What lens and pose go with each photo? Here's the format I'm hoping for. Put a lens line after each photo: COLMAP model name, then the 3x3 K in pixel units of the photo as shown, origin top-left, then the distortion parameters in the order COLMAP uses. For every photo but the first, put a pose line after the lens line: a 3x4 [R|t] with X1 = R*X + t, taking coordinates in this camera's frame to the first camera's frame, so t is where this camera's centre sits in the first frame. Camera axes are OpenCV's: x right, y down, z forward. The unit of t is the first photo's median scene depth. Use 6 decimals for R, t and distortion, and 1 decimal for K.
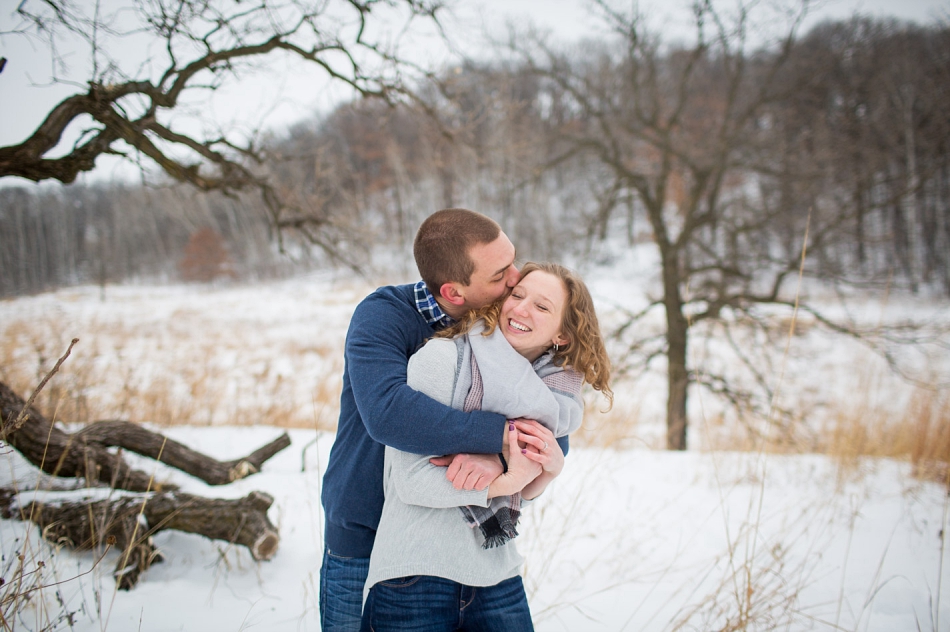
lens RADIAL K [[907.7, 0, 478.8], [0, 907.7, 311.1], [0, 0, 1]] dist [-0.105029, 0.163312]
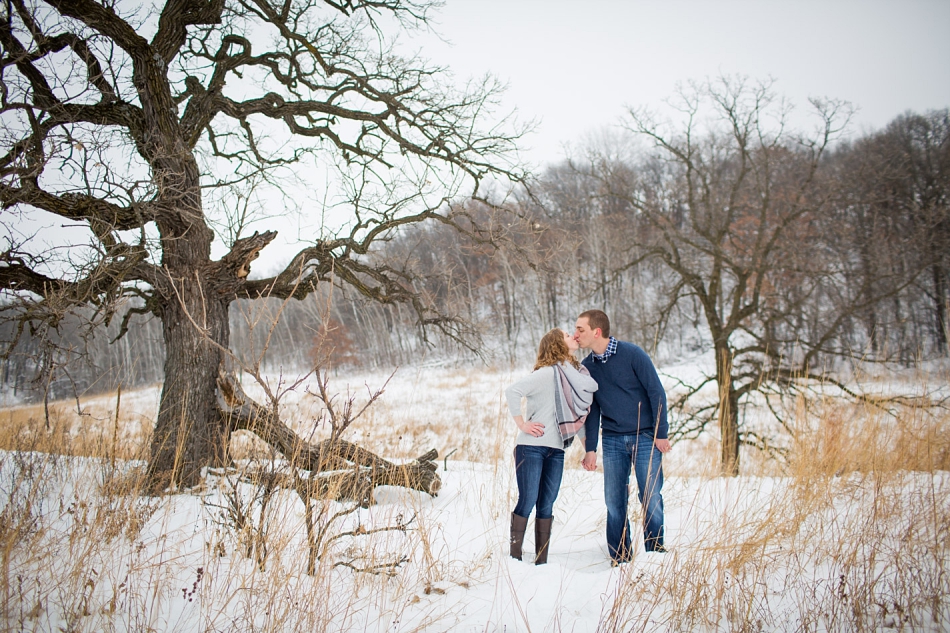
lens RADIAL K [[907.7, 0, 478.8], [0, 907.7, 311.6], [0, 0, 1]] dist [-0.105029, 0.163312]
pose [[0.992888, -0.014787, -0.118128, 0.026713], [0.003336, 0.995322, -0.096553, 0.017788], [0.119003, 0.095472, 0.988293, -0.259587]]
